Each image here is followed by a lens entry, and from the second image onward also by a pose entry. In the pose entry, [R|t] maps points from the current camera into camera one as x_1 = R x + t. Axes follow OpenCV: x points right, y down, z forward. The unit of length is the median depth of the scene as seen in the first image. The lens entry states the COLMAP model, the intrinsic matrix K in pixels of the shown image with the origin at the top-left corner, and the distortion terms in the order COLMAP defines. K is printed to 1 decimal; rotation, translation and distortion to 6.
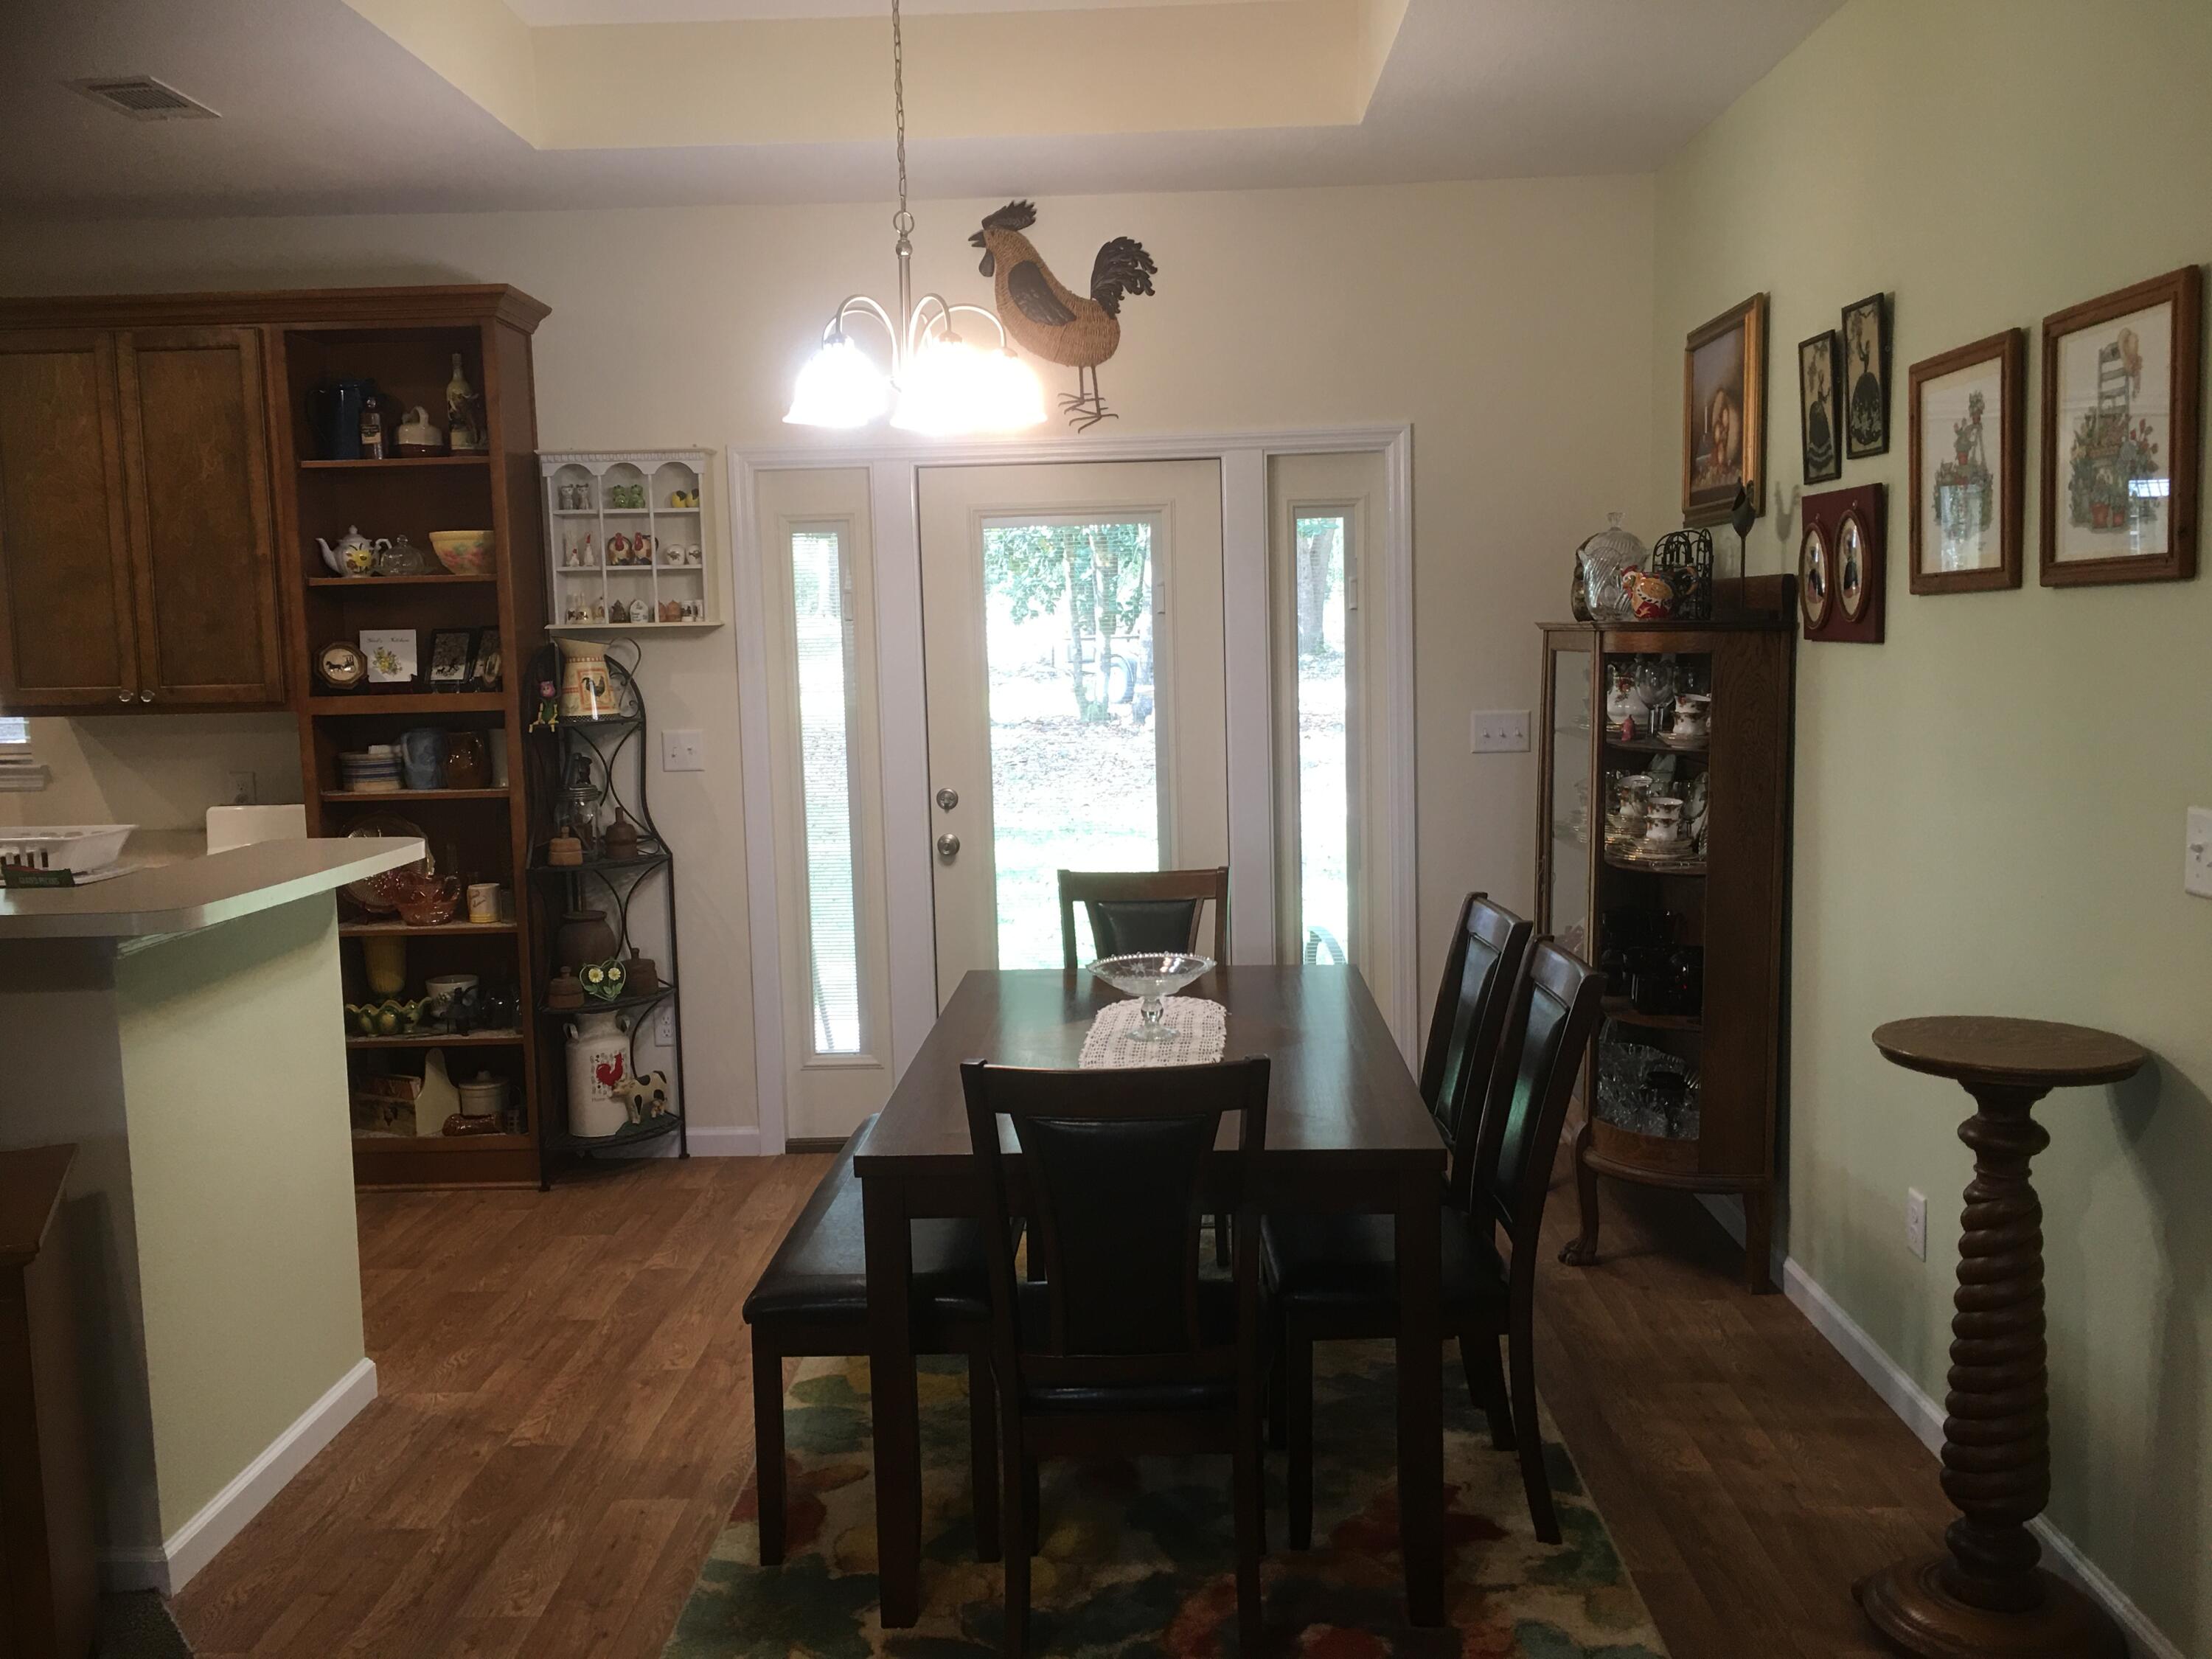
lens RADIAL K [[1897.1, 0, 1103.7], [0, 1897.1, 823.5], [0, 0, 1]] dist [0.074913, -0.090276]
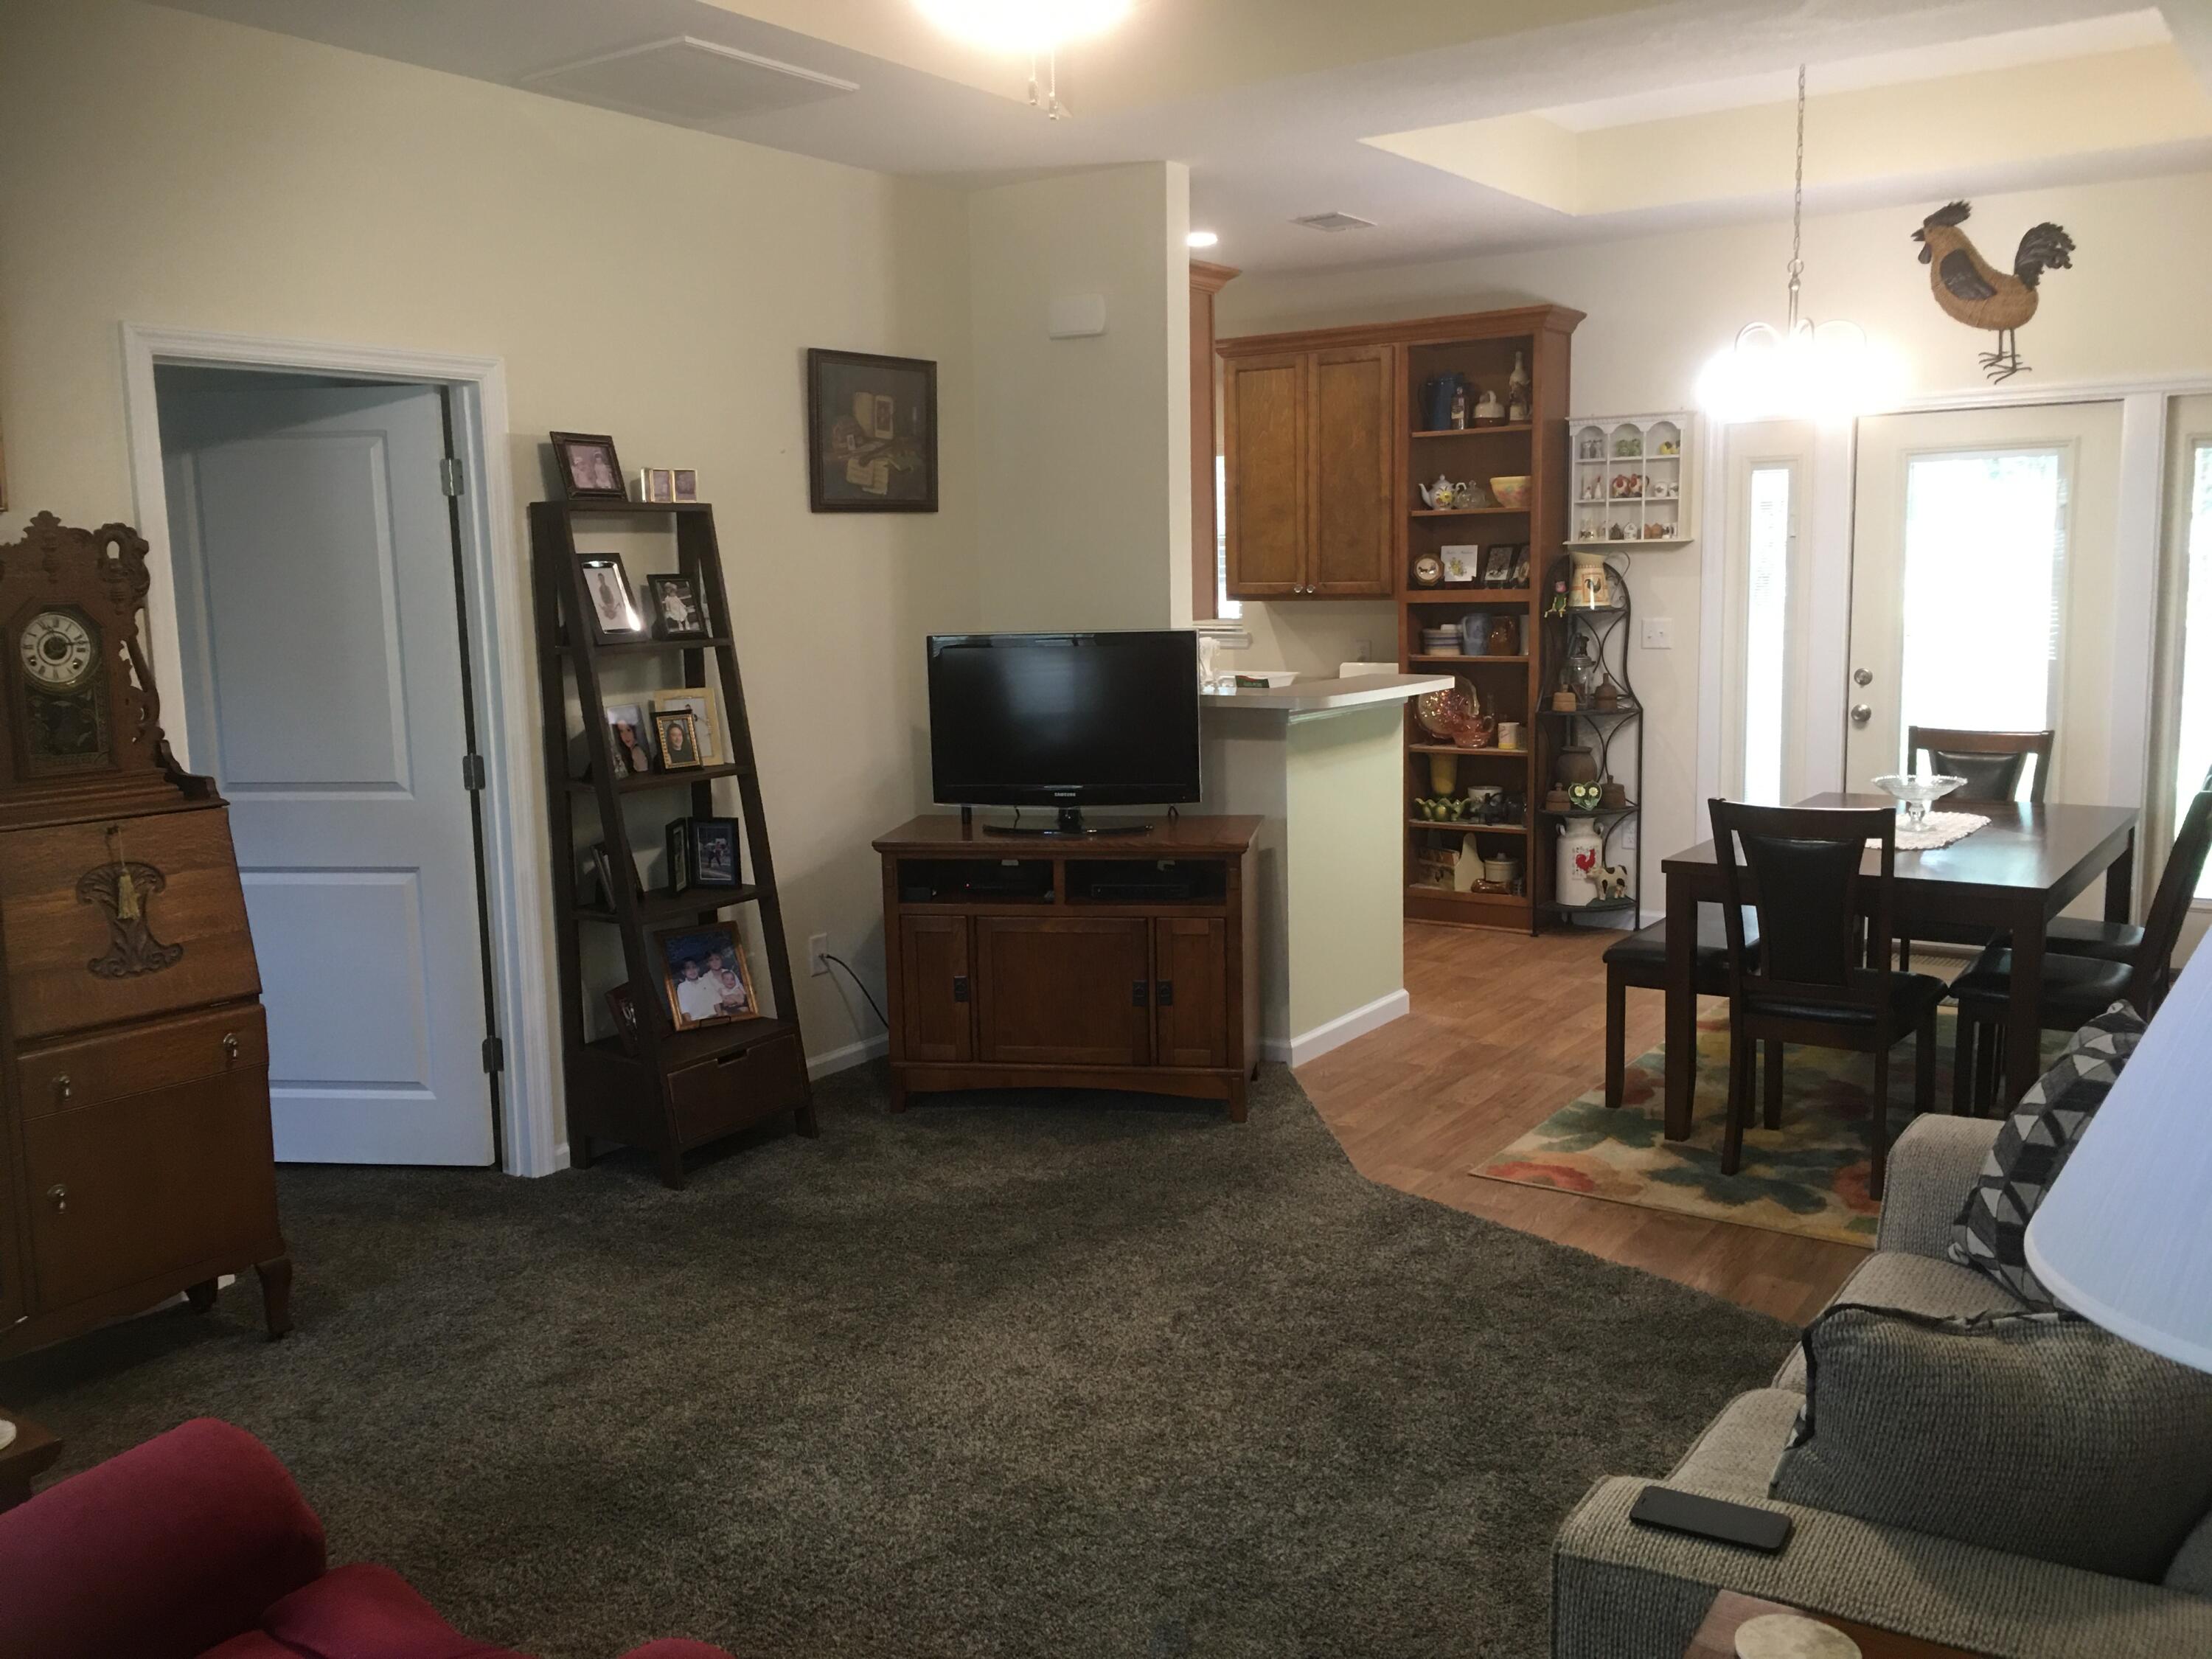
lens RADIAL K [[1897.1, 0, 1096.1], [0, 1897.1, 822.6], [0, 0, 1]] dist [0.074913, -0.090276]
pose [[0.840410, 0.081277, -0.535822, 0.192616], [-0.055273, 0.996389, 0.064446, 0.031985], [0.539125, -0.024545, 0.841868, -0.386138]]
